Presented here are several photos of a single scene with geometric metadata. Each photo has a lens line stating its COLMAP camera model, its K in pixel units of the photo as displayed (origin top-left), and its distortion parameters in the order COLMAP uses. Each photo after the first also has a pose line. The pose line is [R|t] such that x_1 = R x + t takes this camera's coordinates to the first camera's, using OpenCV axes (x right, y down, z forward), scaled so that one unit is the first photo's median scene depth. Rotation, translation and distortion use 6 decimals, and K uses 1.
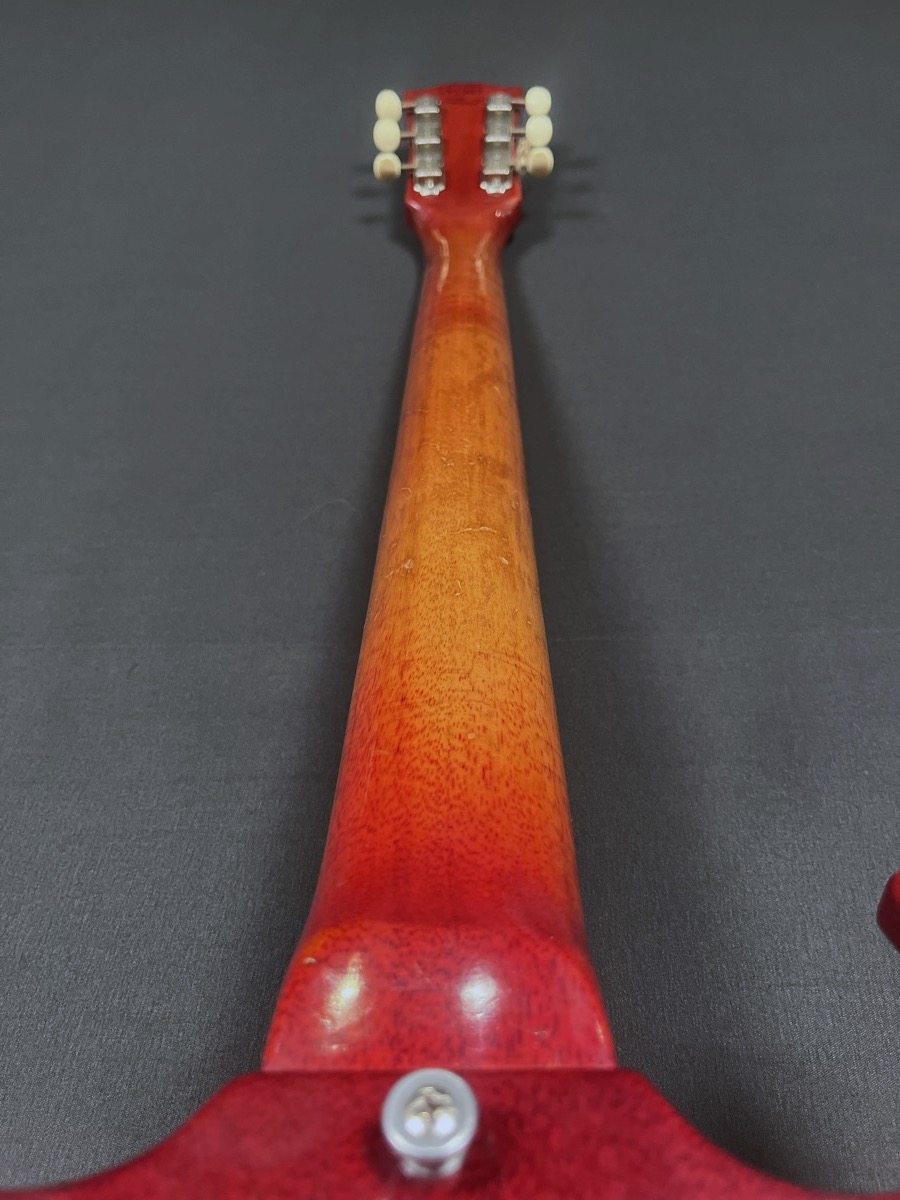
lens RADIAL K [[934.2, 0, 446.5], [0, 934.2, 599.0], [0, 0, 1]] dist [0.007674, -0.034661]
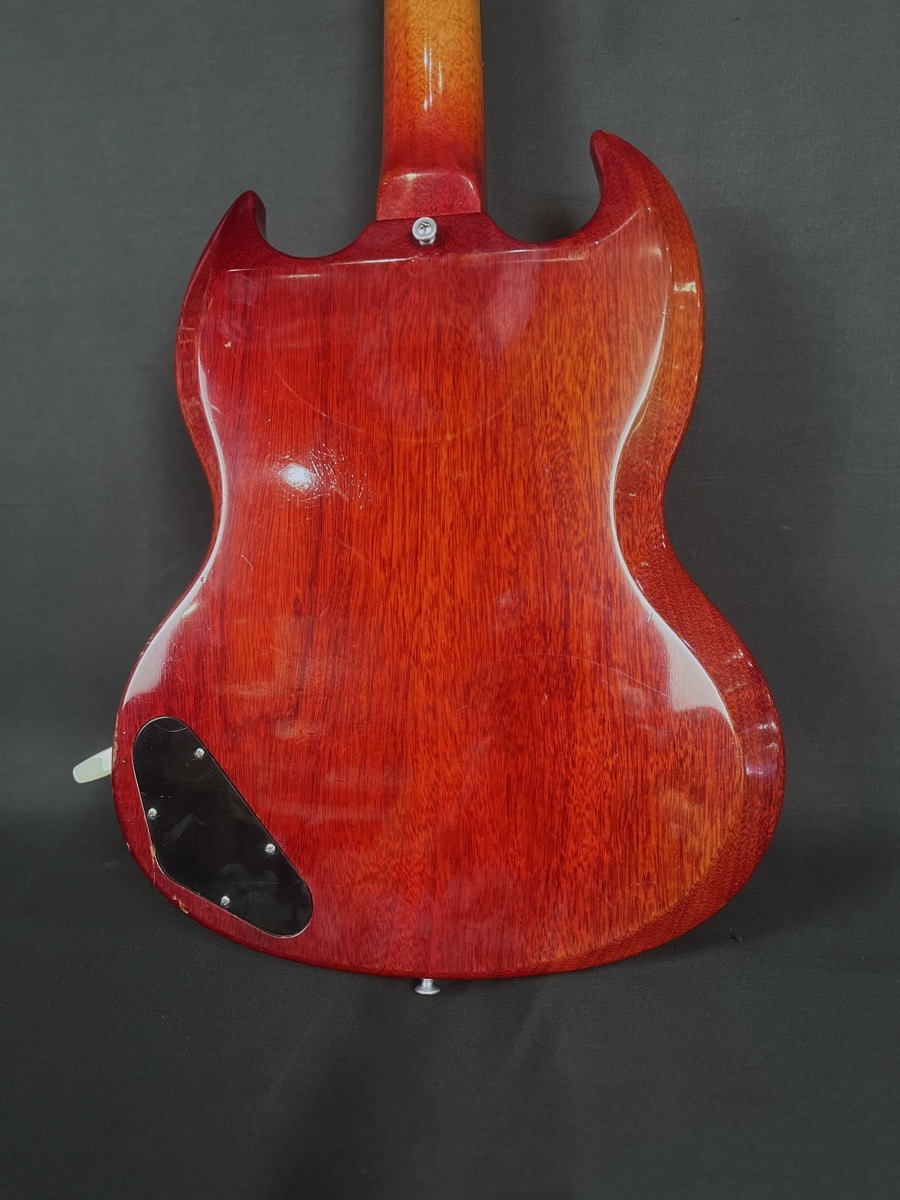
lens RADIAL K [[934.2, 0, 448.4], [0, 934.2, 604.6], [0, 0, 1]] dist [0.007674, -0.034661]
pose [[0.996286, -0.037306, -0.077606, 0.190396], [0.083825, 0.626311, 0.775054, -0.857489], [0.019692, -0.778680, 0.627112, -1.543661]]
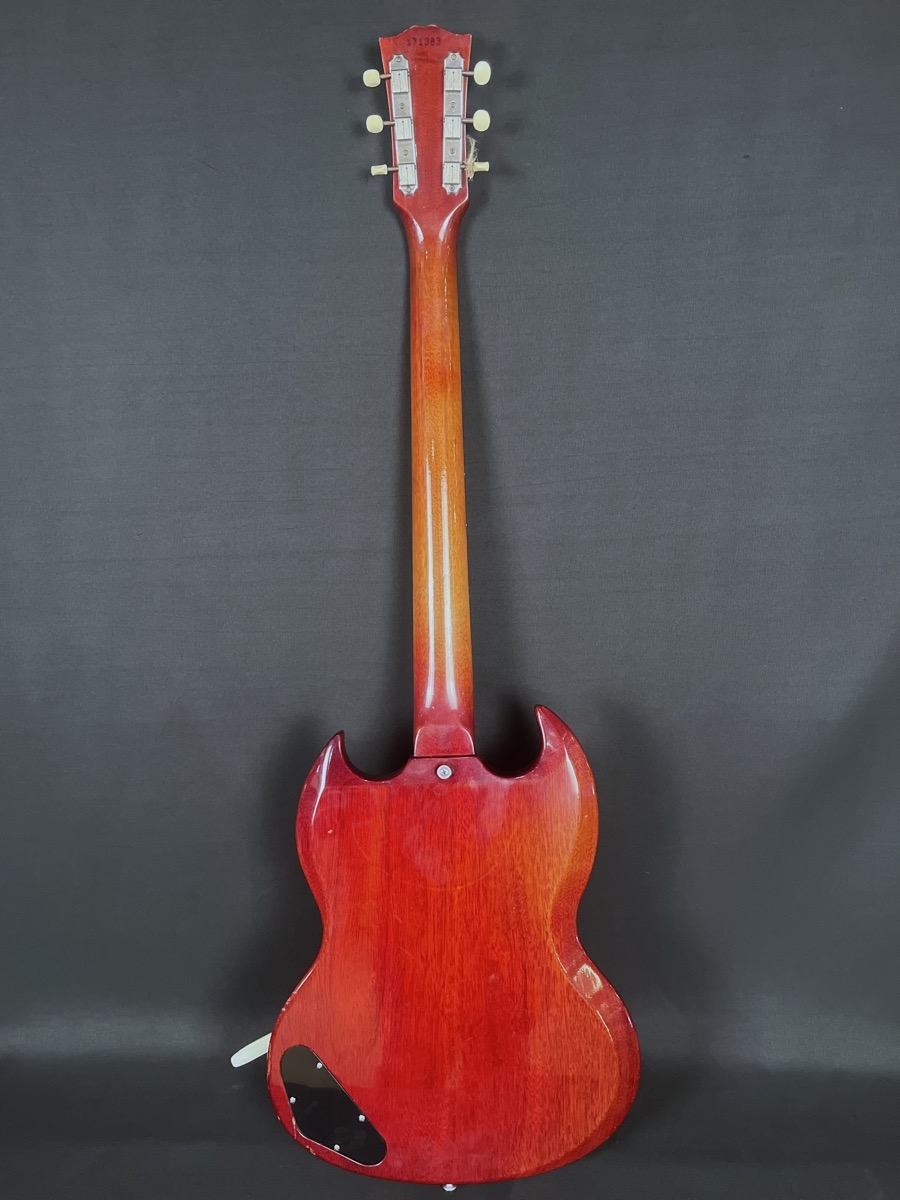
lens RADIAL K [[934.2, 0, 455.2], [0, 934.2, 598.8], [0, 0, 1]] dist [0.007674, -0.034661]
pose [[0.998755, -0.045689, 0.020002, -0.010671], [0.010732, 0.588515, 0.808415, -3.384884], [-0.048707, -0.807194, 0.588273, -1.174772]]
